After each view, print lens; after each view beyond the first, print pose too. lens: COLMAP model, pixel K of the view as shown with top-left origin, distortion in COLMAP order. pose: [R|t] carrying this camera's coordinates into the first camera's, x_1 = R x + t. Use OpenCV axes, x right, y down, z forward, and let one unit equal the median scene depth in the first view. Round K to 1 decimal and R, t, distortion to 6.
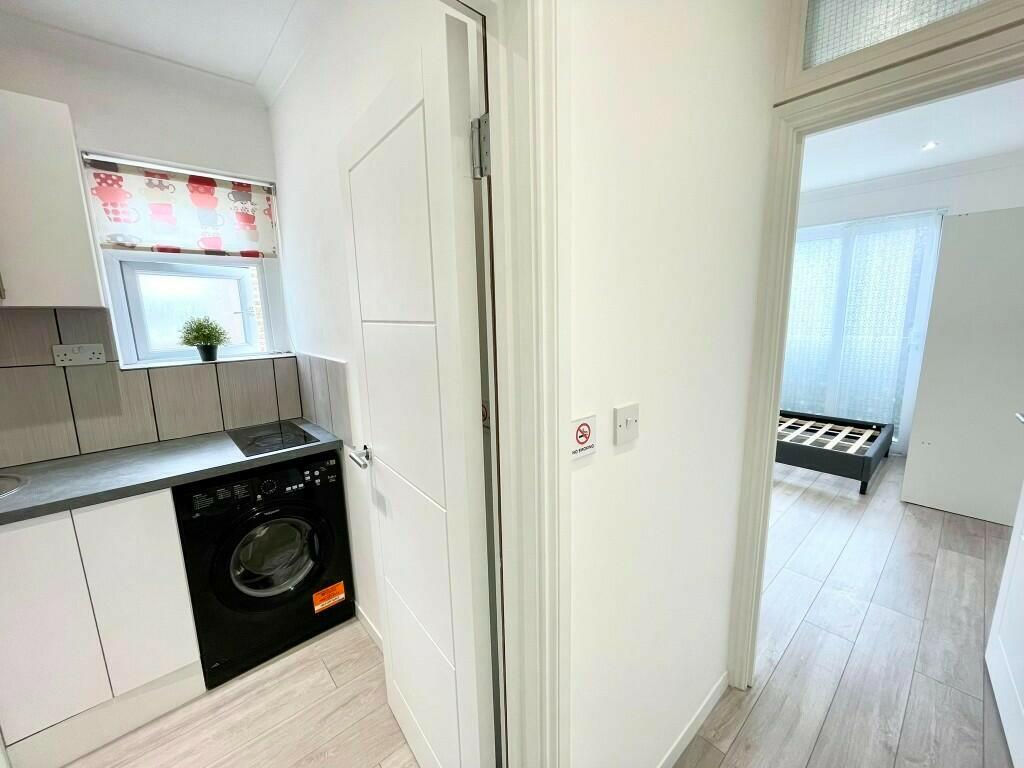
lens RADIAL K [[412.7, 0, 513.1], [0, 412.7, 385.6], [0, 0, 1]] dist [-0.003781, 0.000114]
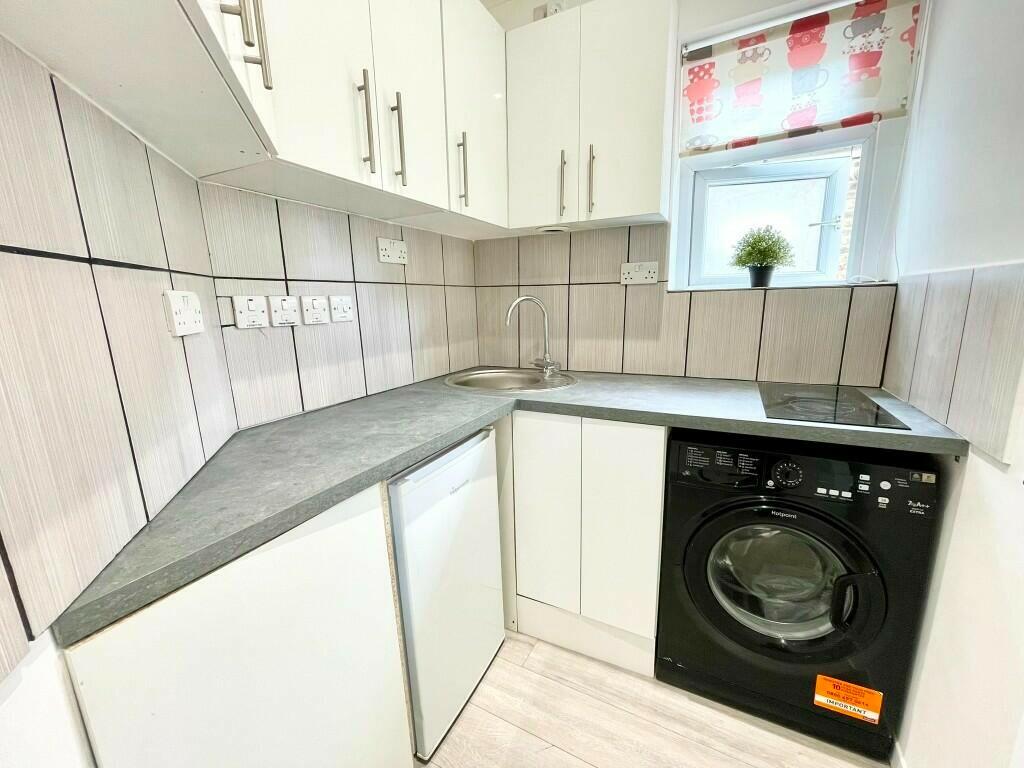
lens RADIAL K [[412.7, 0, 513.1], [0, 412.7, 385.6], [0, 0, 1]] dist [-0.003781, 0.000114]
pose [[0.348233, 0.198137, -0.916229, -0.180998], [-0.144440, 0.977076, 0.156398, 0.071956], [0.926213, 0.077877, 0.368869, 0.346495]]
